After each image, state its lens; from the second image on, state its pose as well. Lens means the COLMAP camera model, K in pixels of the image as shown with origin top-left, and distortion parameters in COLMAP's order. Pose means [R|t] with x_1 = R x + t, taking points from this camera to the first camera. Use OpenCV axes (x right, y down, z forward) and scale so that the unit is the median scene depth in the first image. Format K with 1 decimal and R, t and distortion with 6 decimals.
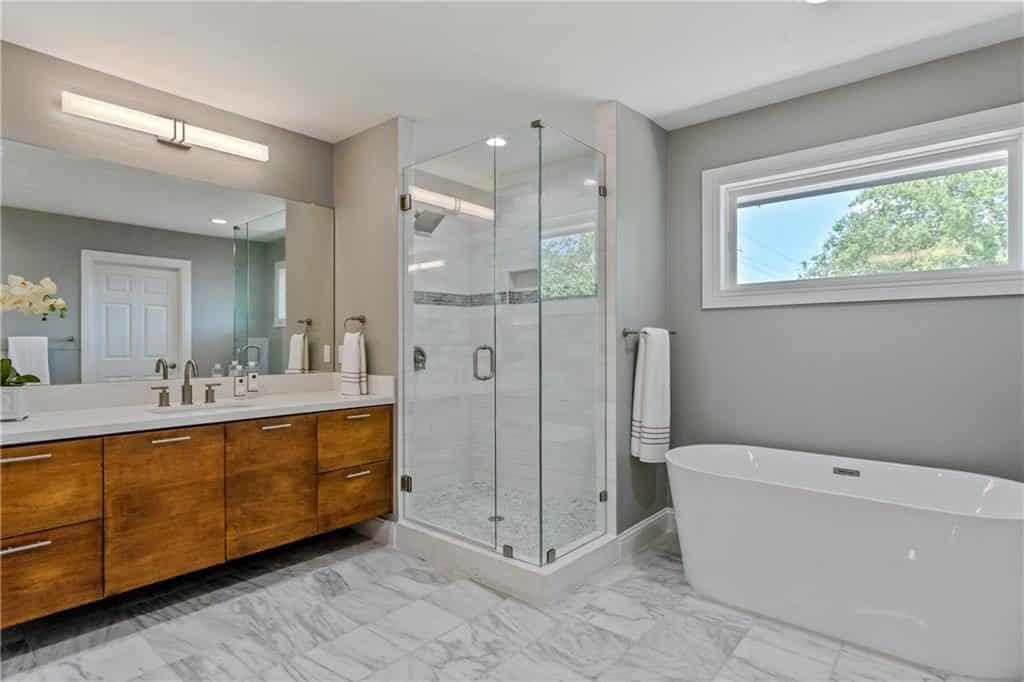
lens RADIAL K [[532.0, 0, 511.7], [0, 532.0, 344.1], [0, 0, 1]] dist [-0.012553, 0.006700]
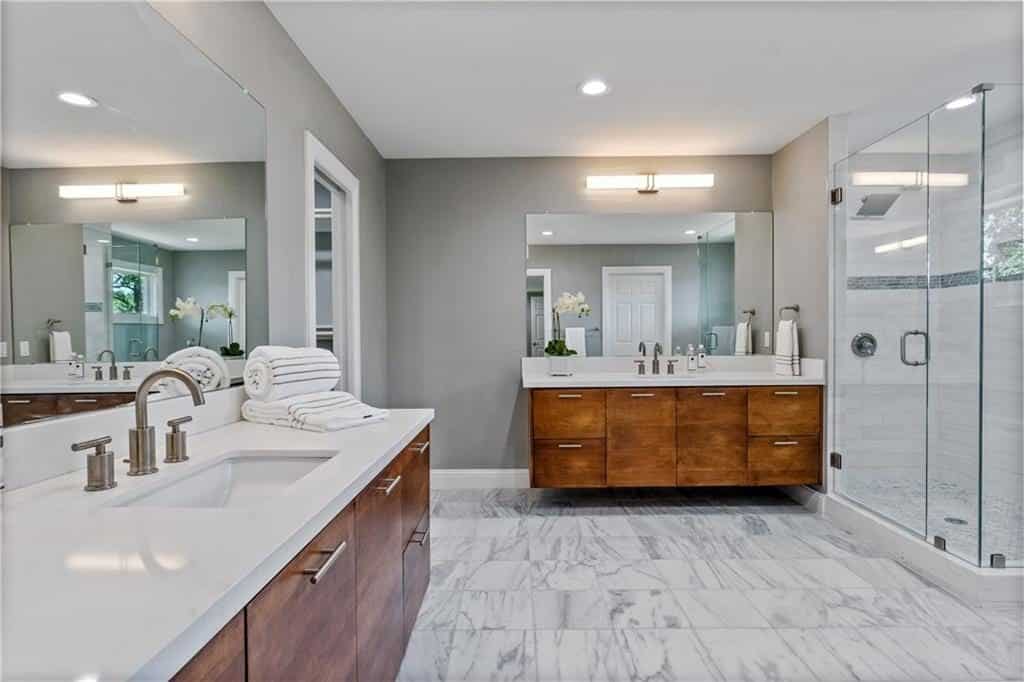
lens RADIAL K [[532.0, 0, 511.7], [0, 532.0, 344.1], [0, 0, 1]] dist [-0.012553, 0.006700]
pose [[0.646977, 0.009909, -0.762445, 0.214324], [0.006696, 0.999803, 0.018675, 0.004658], [0.762480, -0.017187, 0.646783, -0.206273]]
